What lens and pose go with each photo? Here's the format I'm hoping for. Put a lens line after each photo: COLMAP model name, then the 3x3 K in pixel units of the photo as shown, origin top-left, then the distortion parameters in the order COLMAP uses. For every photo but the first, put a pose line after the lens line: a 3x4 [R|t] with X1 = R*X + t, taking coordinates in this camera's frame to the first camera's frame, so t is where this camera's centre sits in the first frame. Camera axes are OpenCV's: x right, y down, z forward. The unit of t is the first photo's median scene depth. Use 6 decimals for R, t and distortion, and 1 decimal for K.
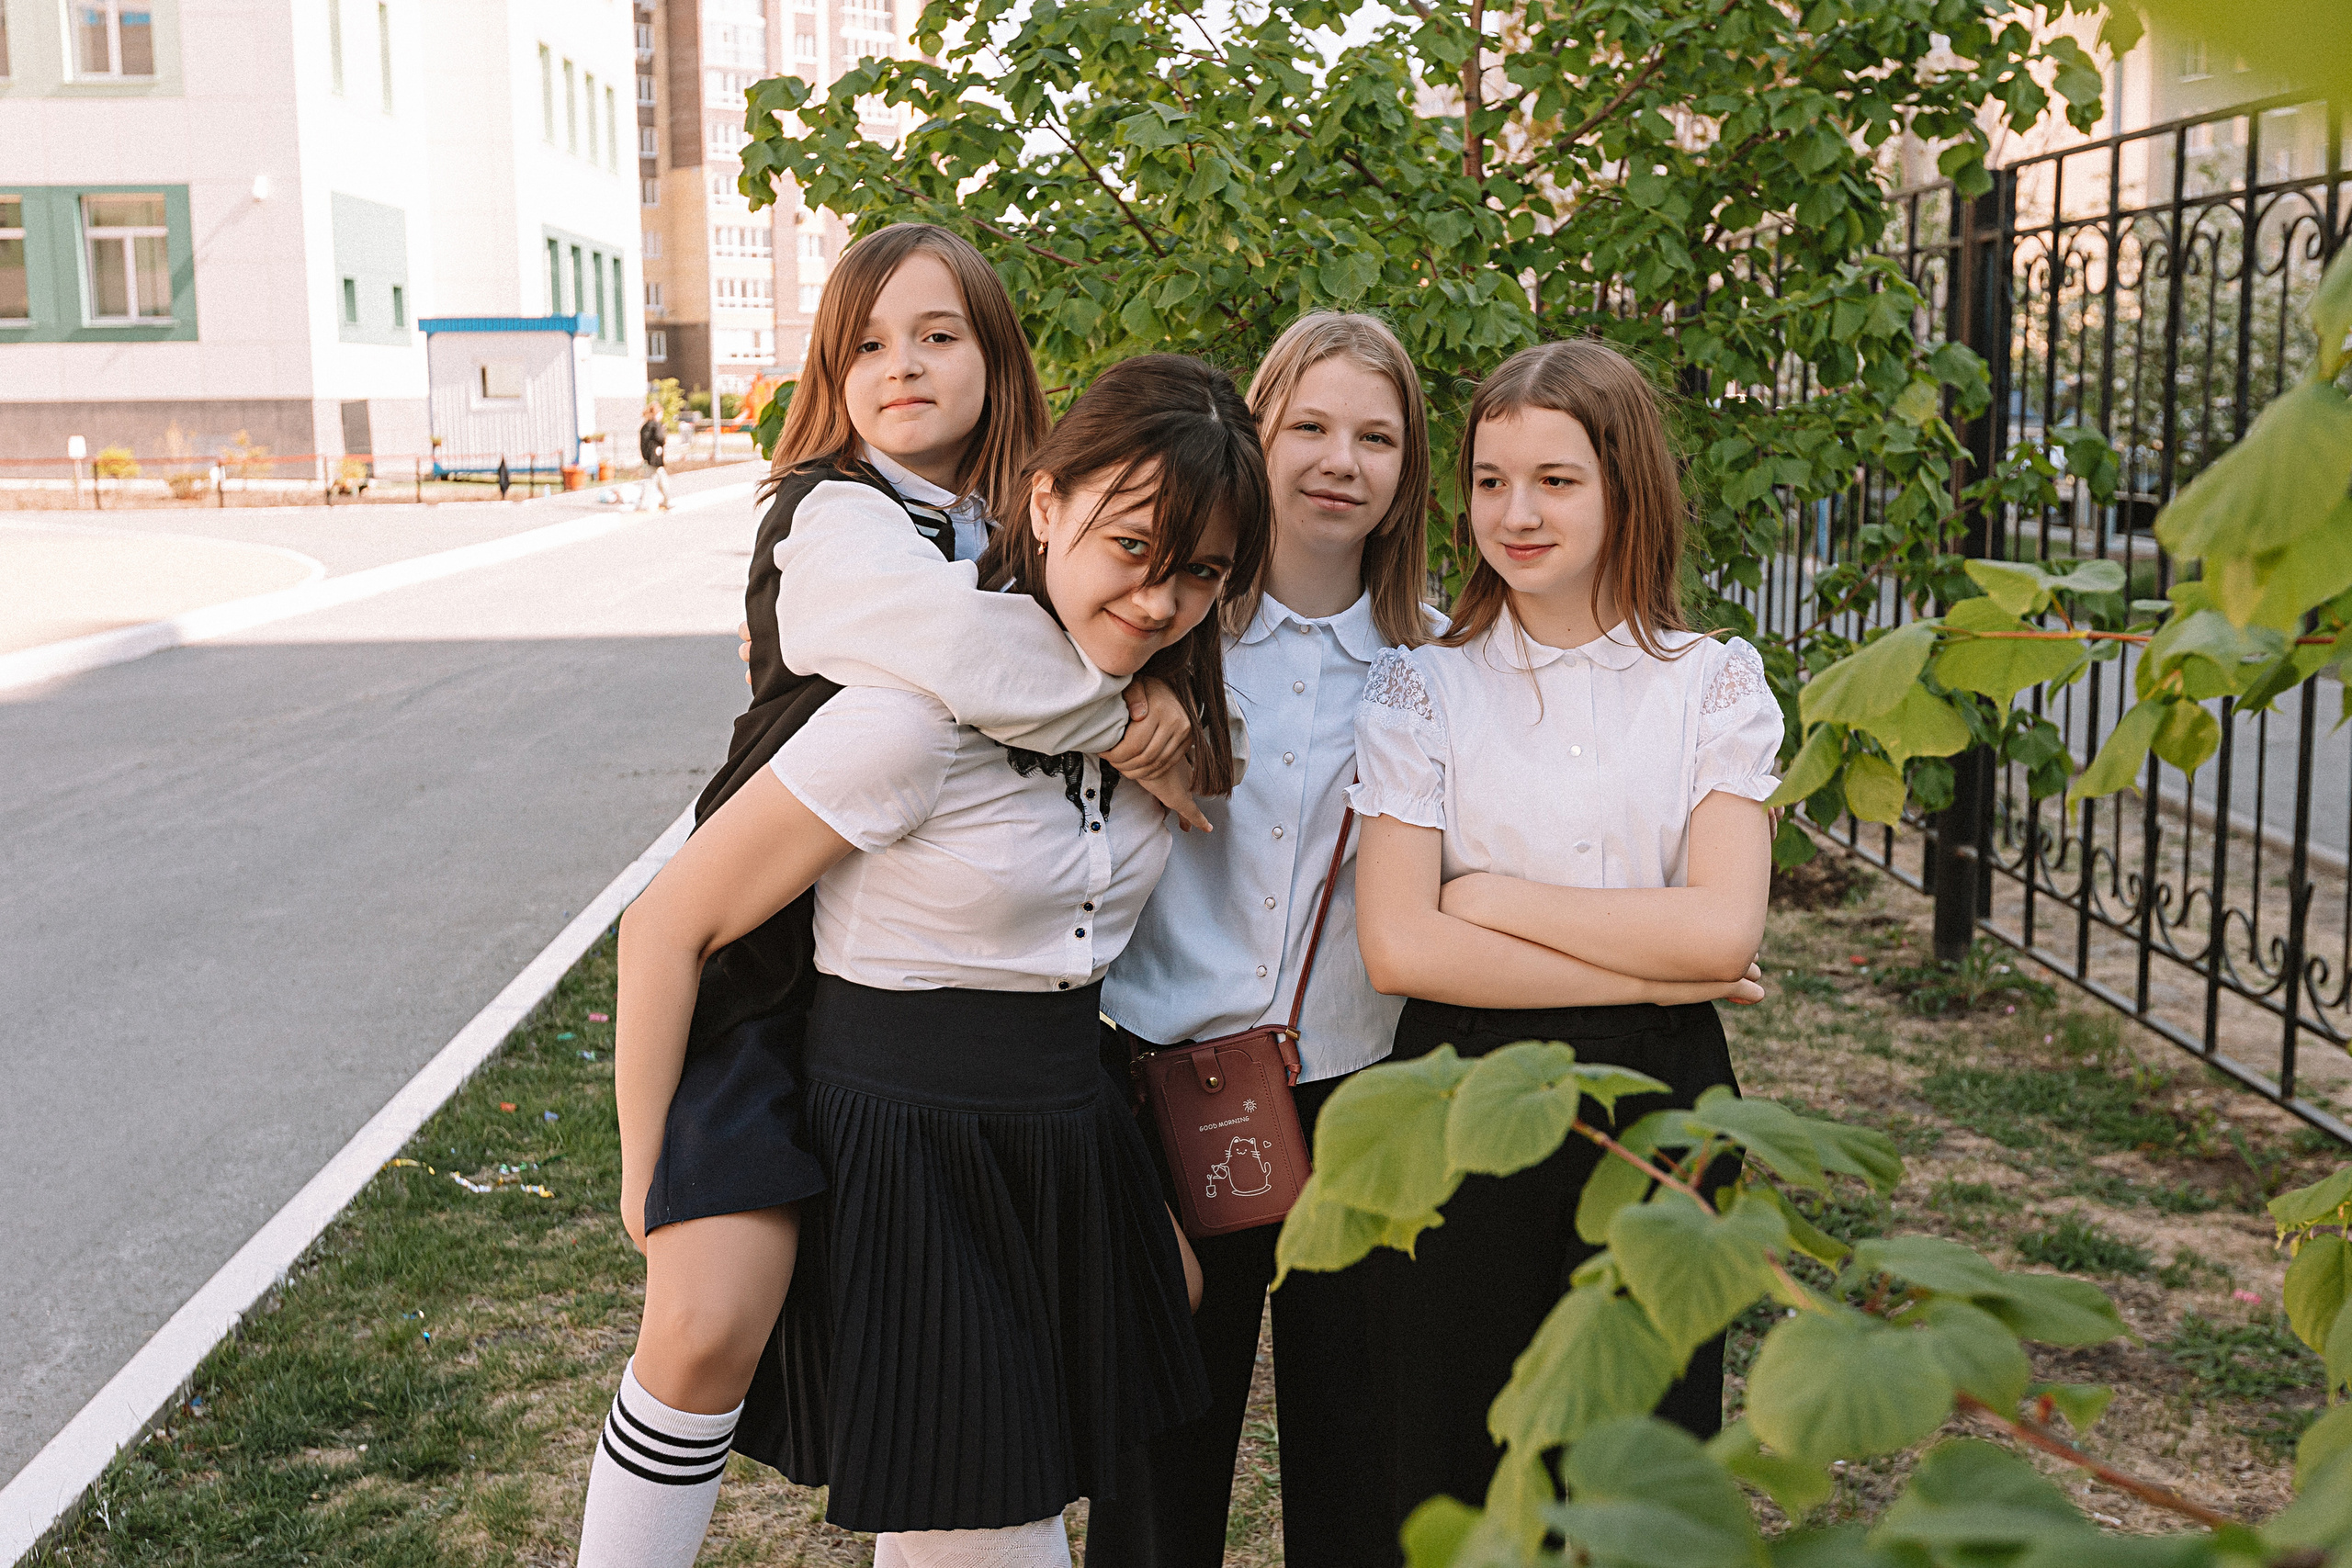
lens RADIAL K [[2560.4, 0, 1176.0], [0, 2560.4, 784.0], [0, 0, 1]] dist [0.001822, 0.001081]
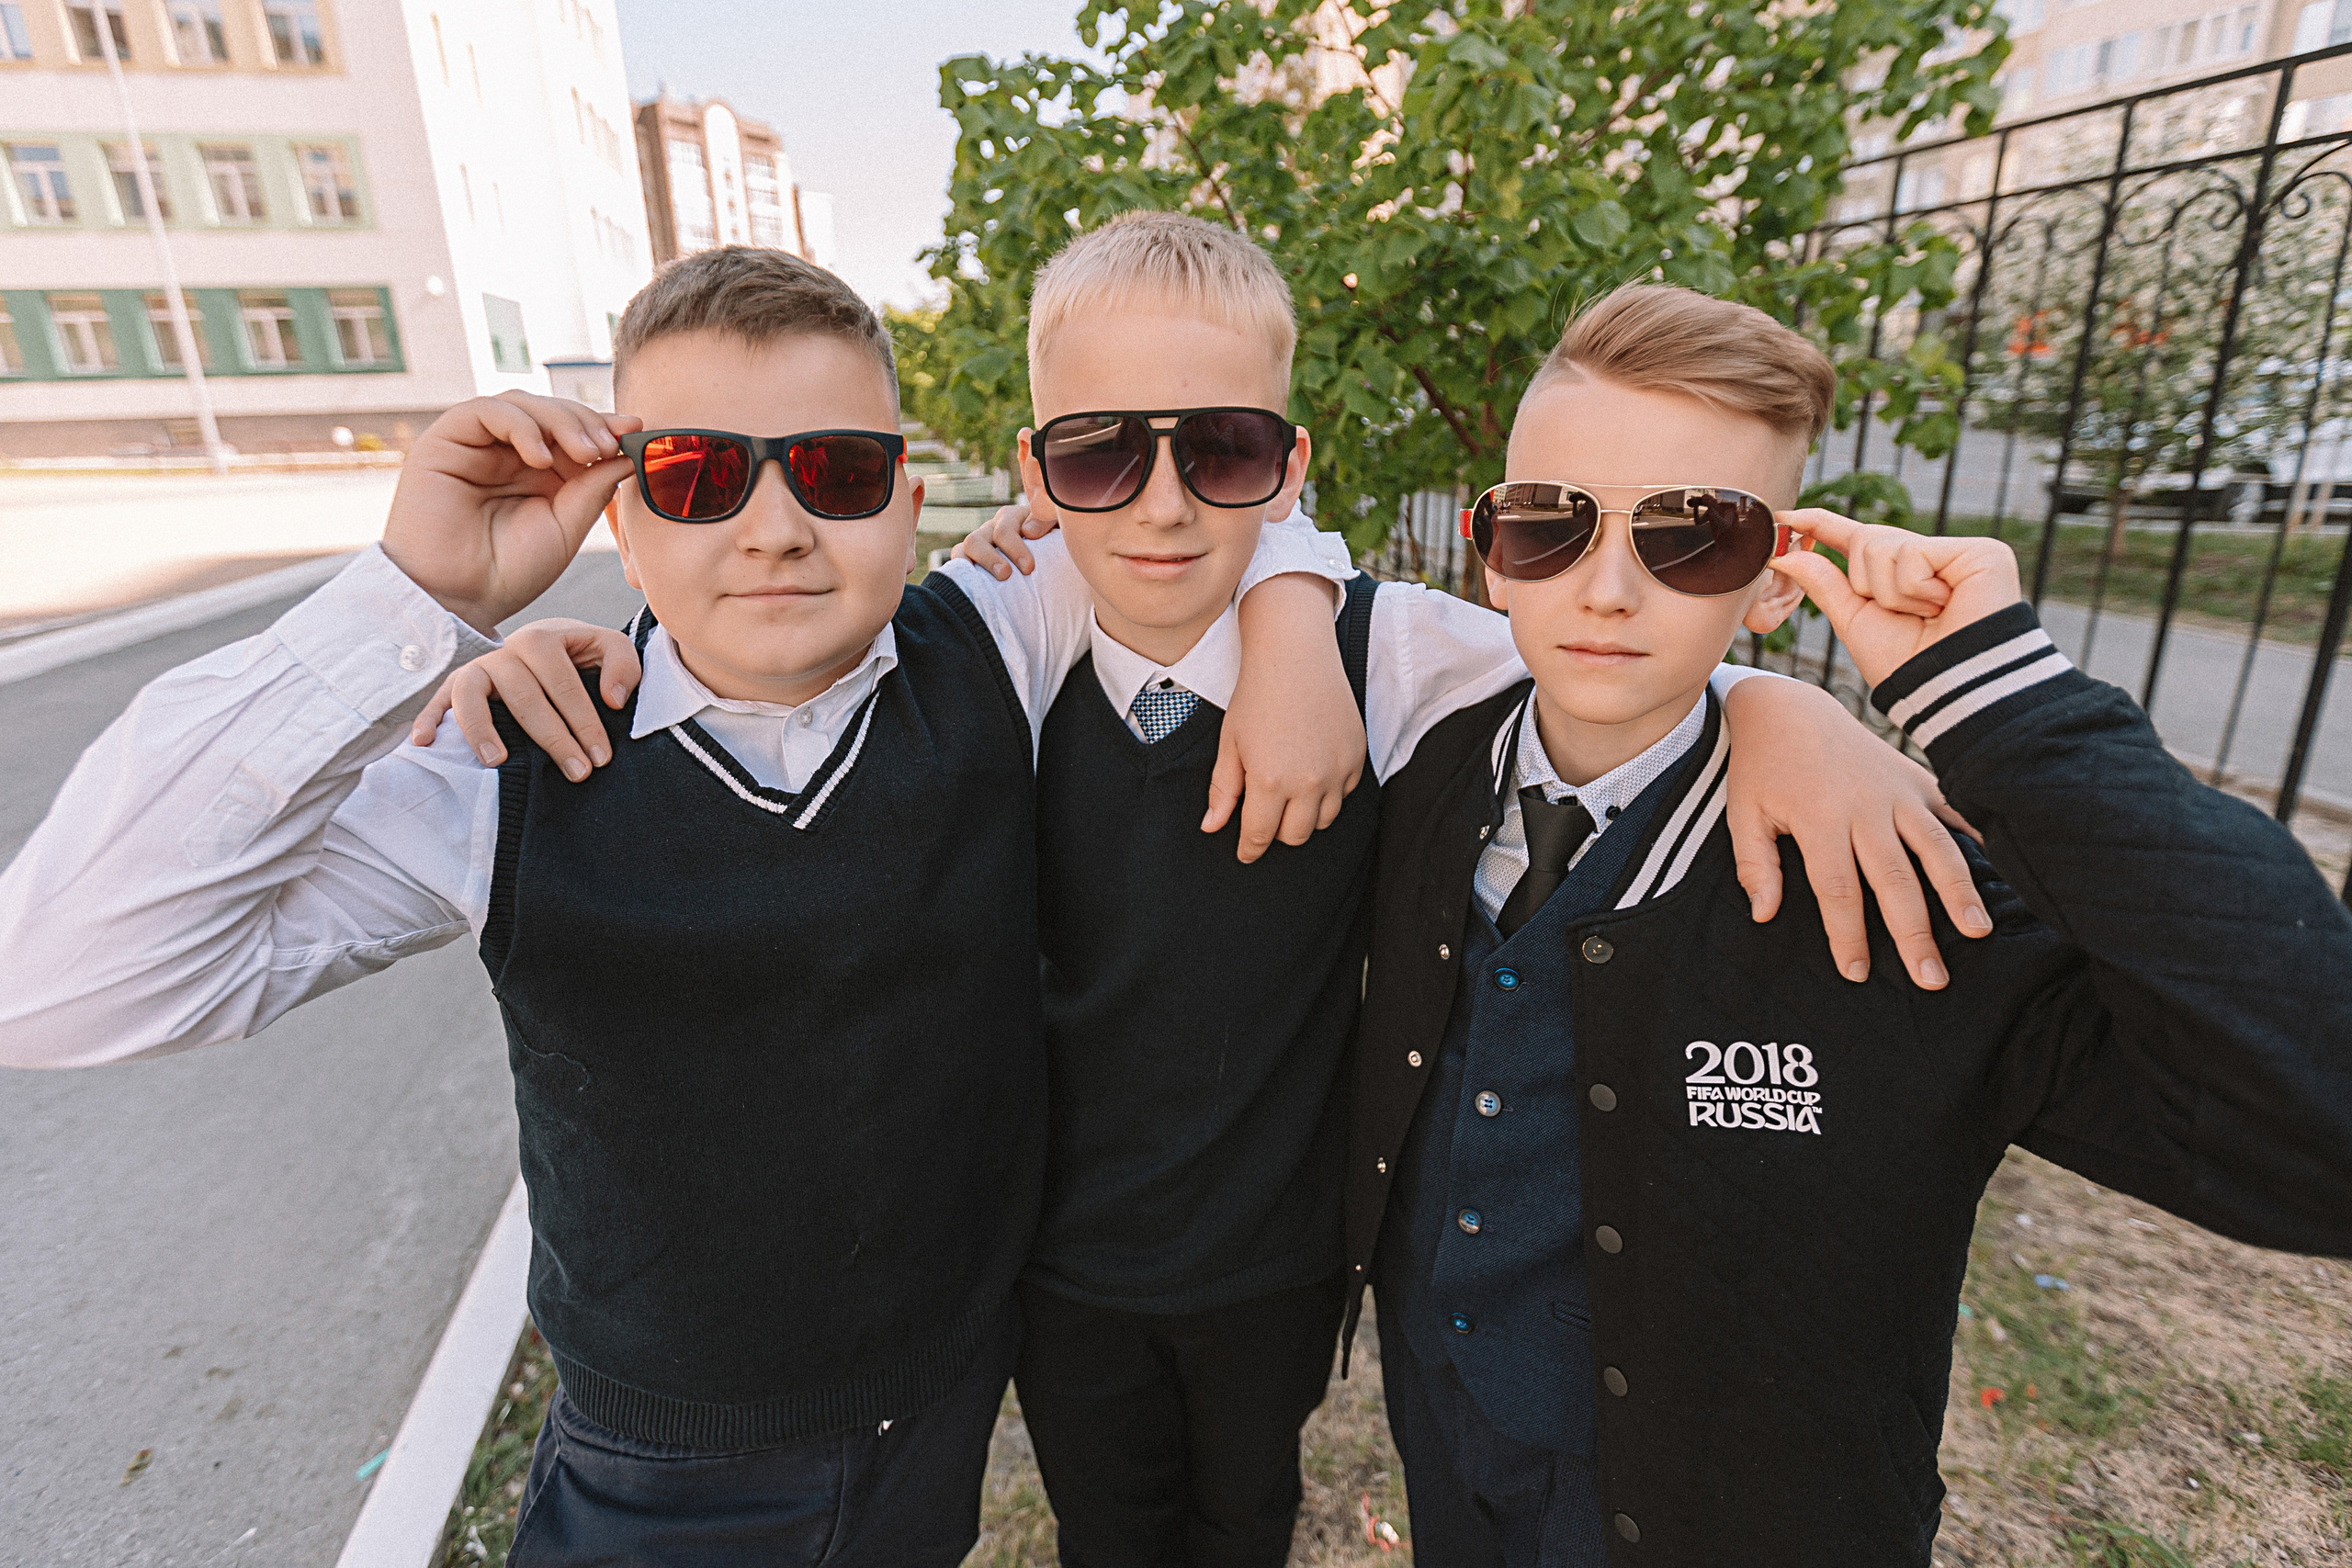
lens RADIAL K [[1116.0, 0, 1162.8], [0, 1116.0, 781.6], [0, 0, 1]] dist [0.014684, -0.000427]
pose [[0.979874, -0.079412, 0.183140, -0.036524], [0.045511, 0.982174, 0.182382, -0.013858], [-0.194359, -0.170377, 0.966021, 0.100671]]
